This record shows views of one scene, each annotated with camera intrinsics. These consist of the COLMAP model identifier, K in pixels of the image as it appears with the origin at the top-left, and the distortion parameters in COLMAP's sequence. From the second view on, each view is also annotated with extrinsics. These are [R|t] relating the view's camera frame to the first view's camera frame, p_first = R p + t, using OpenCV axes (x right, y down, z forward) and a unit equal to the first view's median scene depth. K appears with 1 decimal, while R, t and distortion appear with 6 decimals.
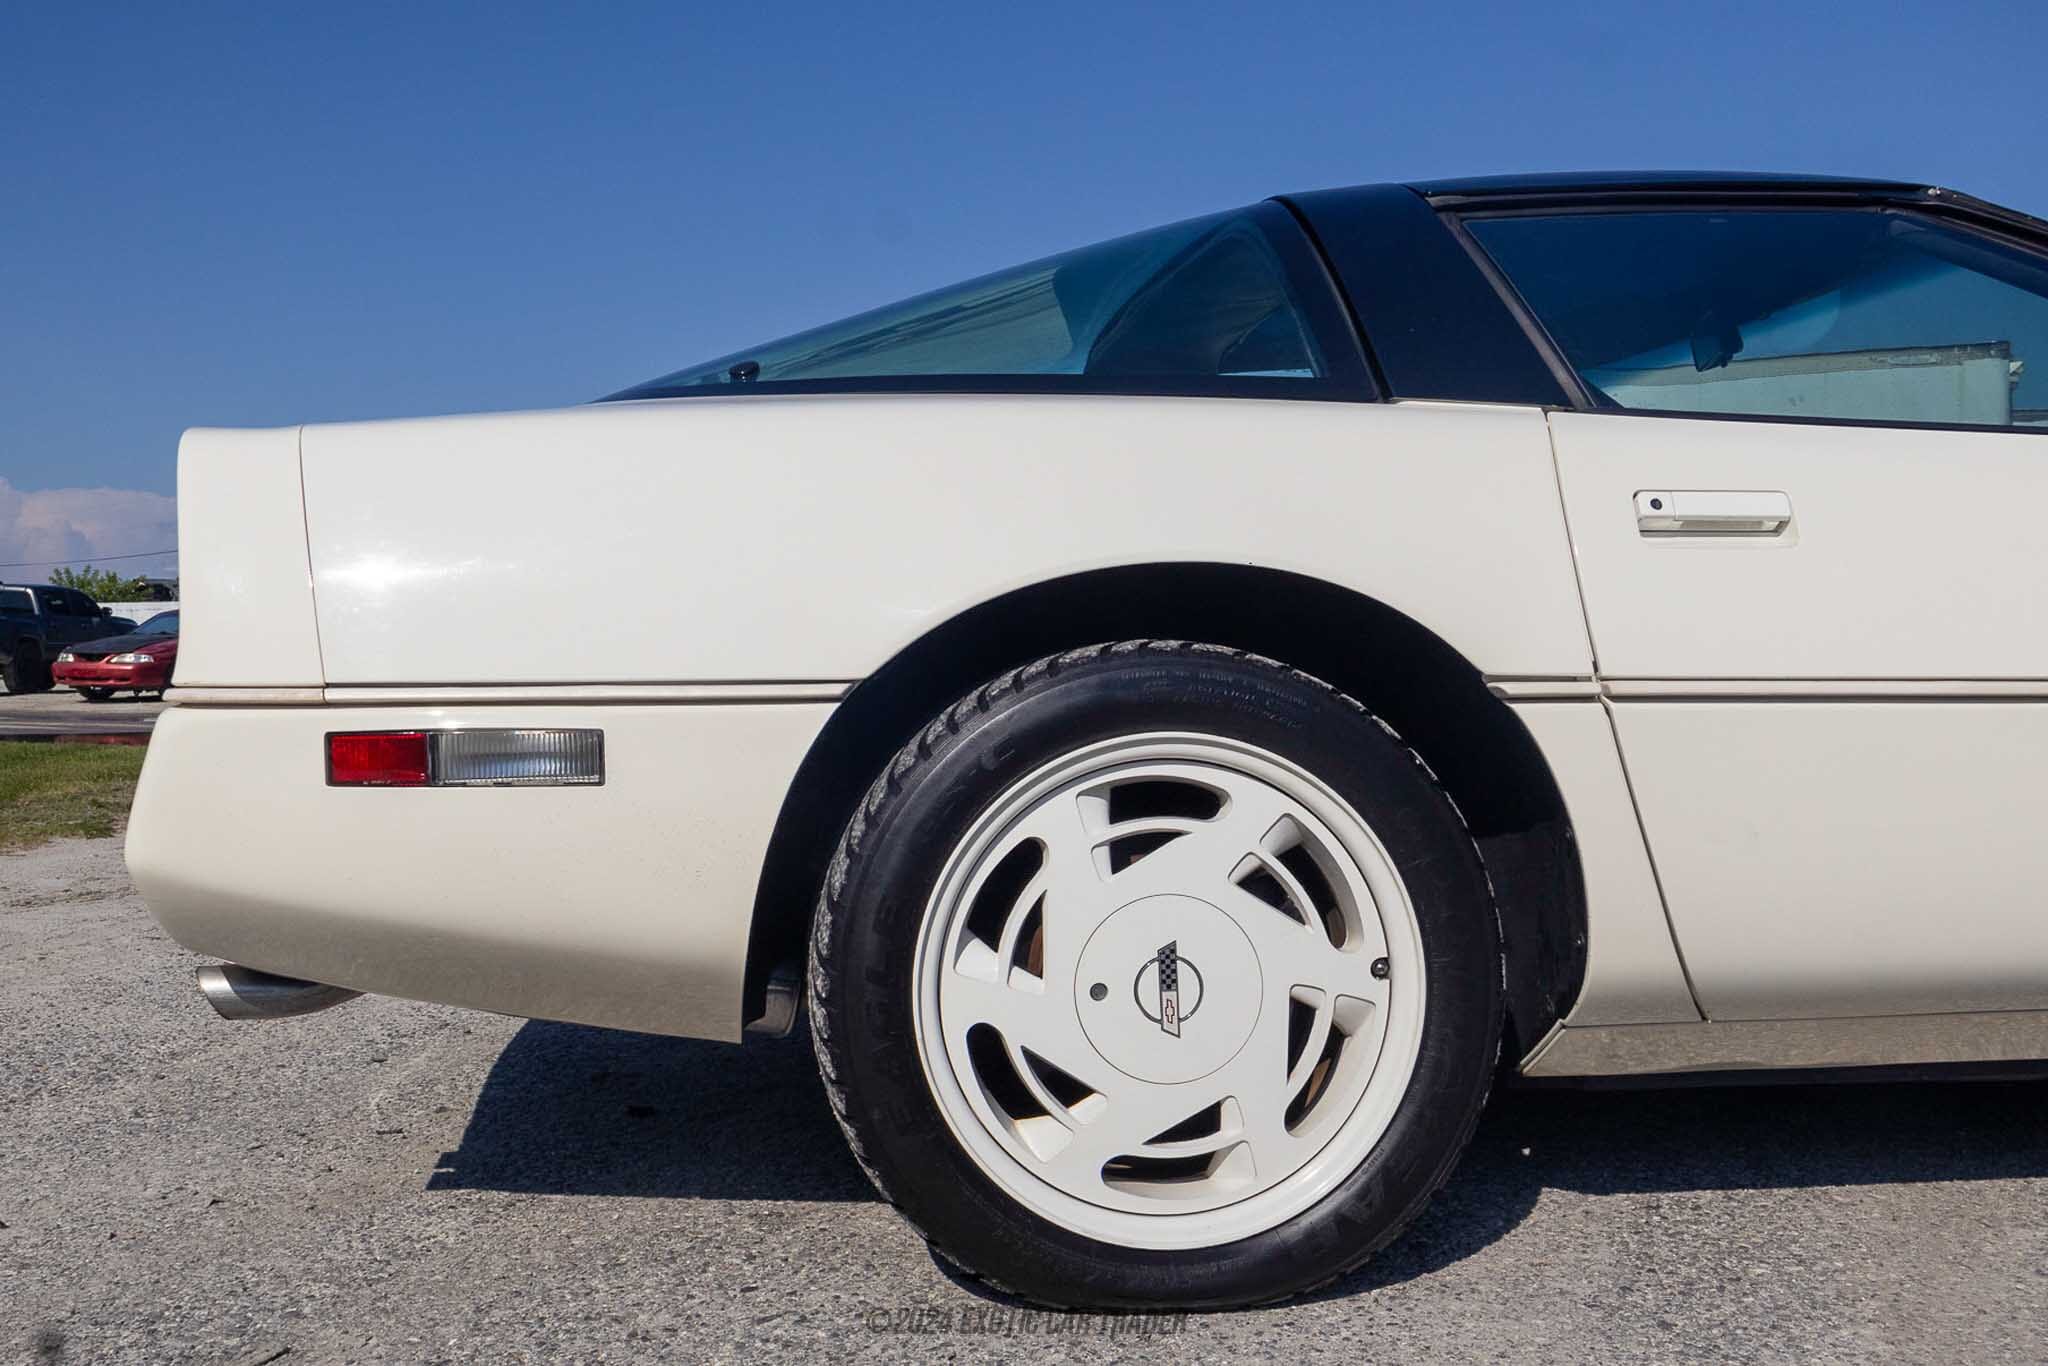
lens RADIAL K [[1855.3, 0, 960.8], [0, 1855.3, 723.6], [0, 0, 1]] dist [-0.006983, 0.024607]
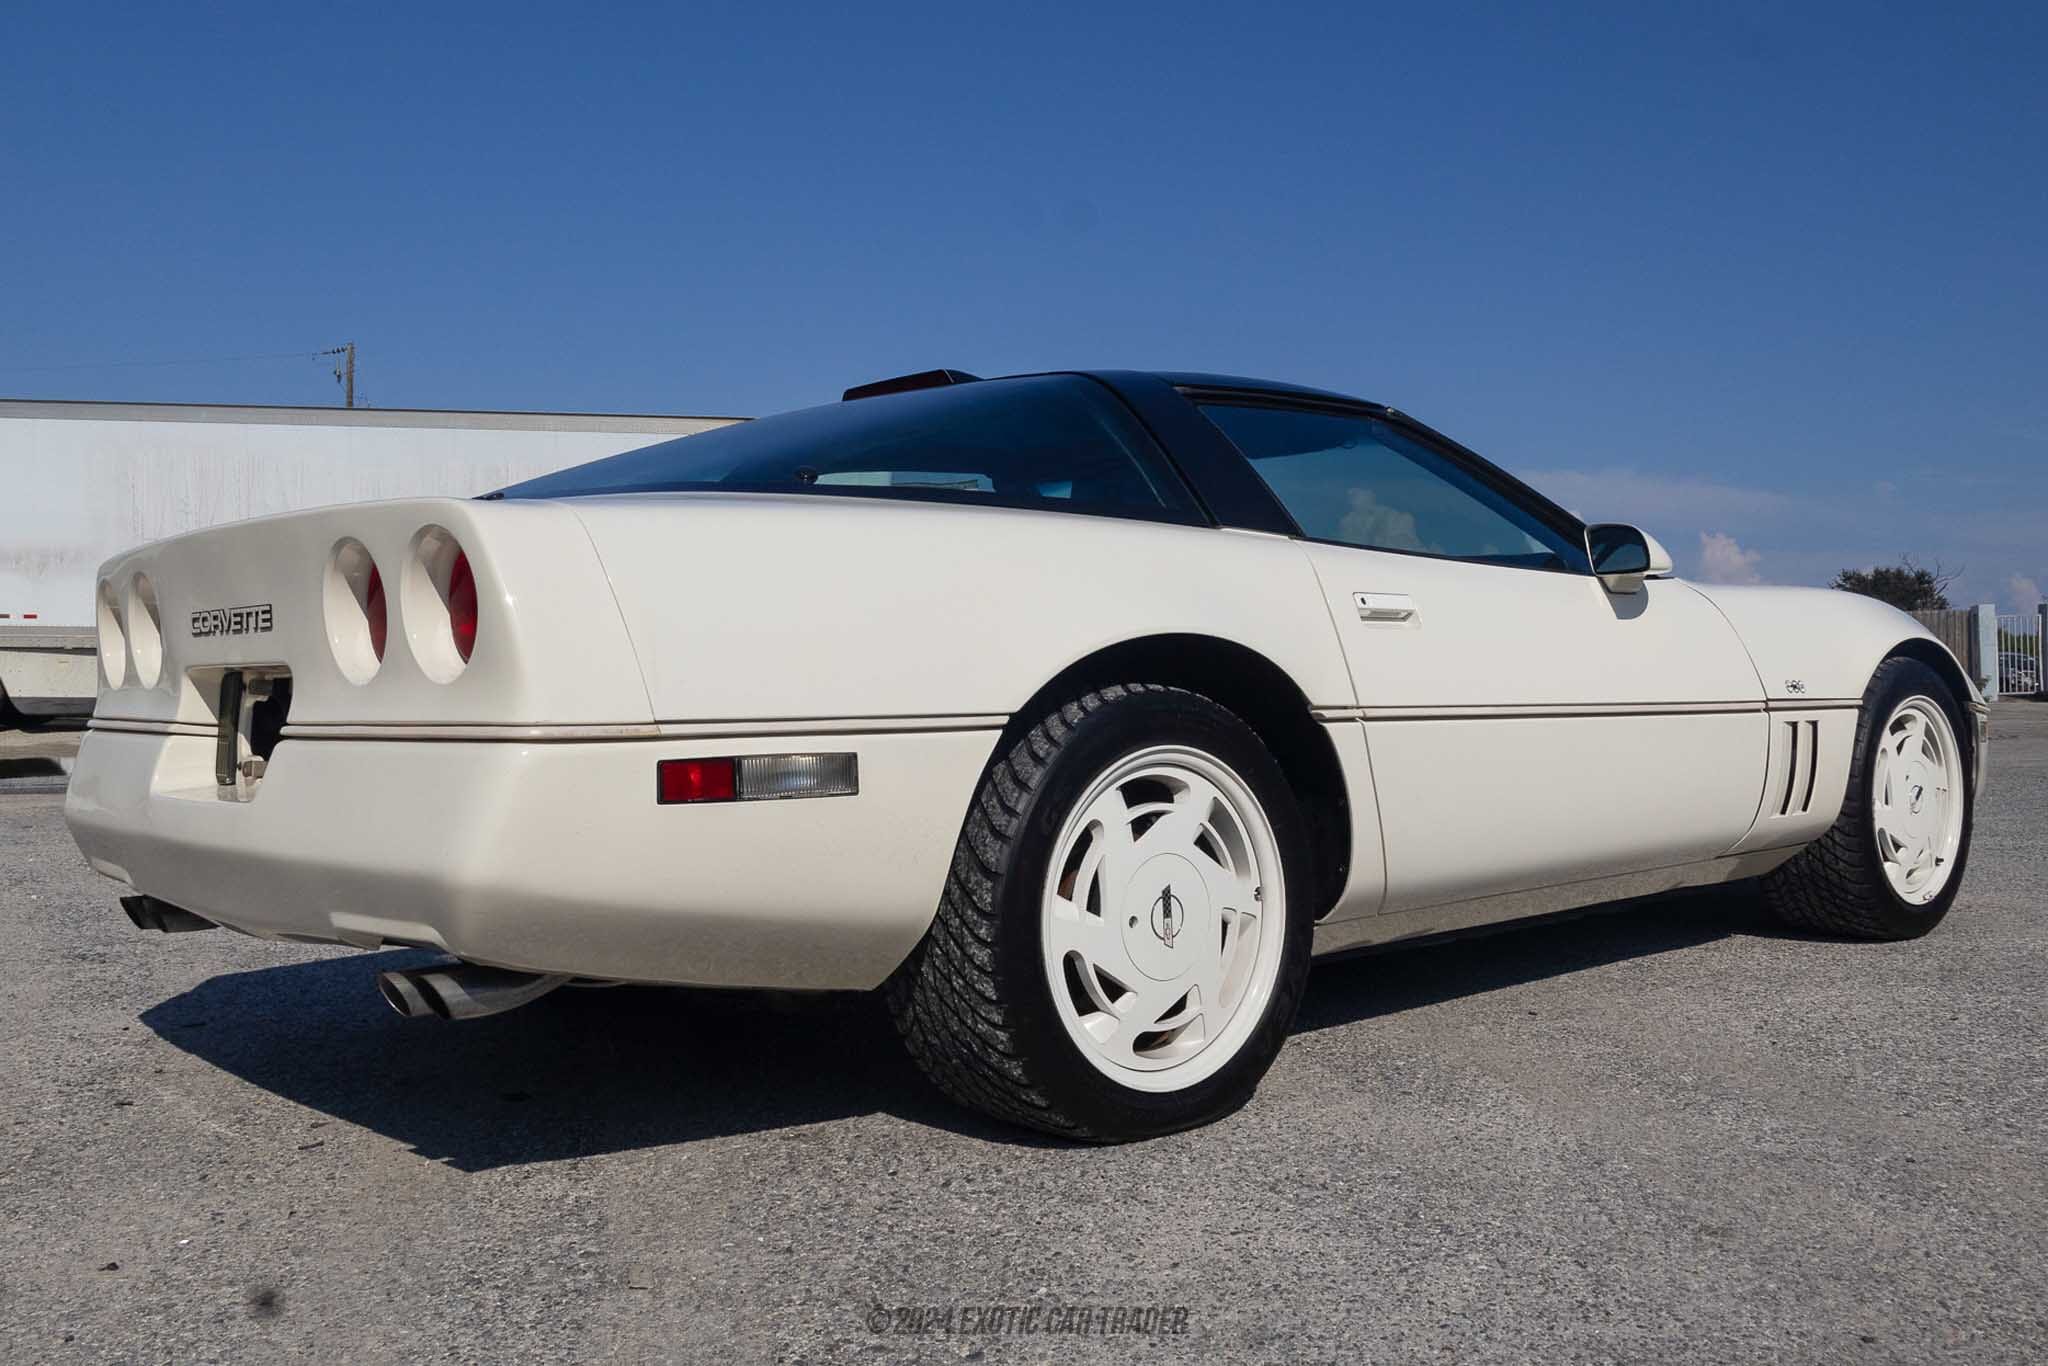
lens RADIAL K [[1855.3, 0, 1033.2], [0, 1855.3, 676.6], [0, 0, 1]] dist [-0.006983, 0.024607]
pose [[0.789665, 0.000796, 0.613538, -0.891410], [0.020001, 0.999434, -0.027039, -0.012553], [-0.613213, 0.033623, 0.789202, -0.124673]]
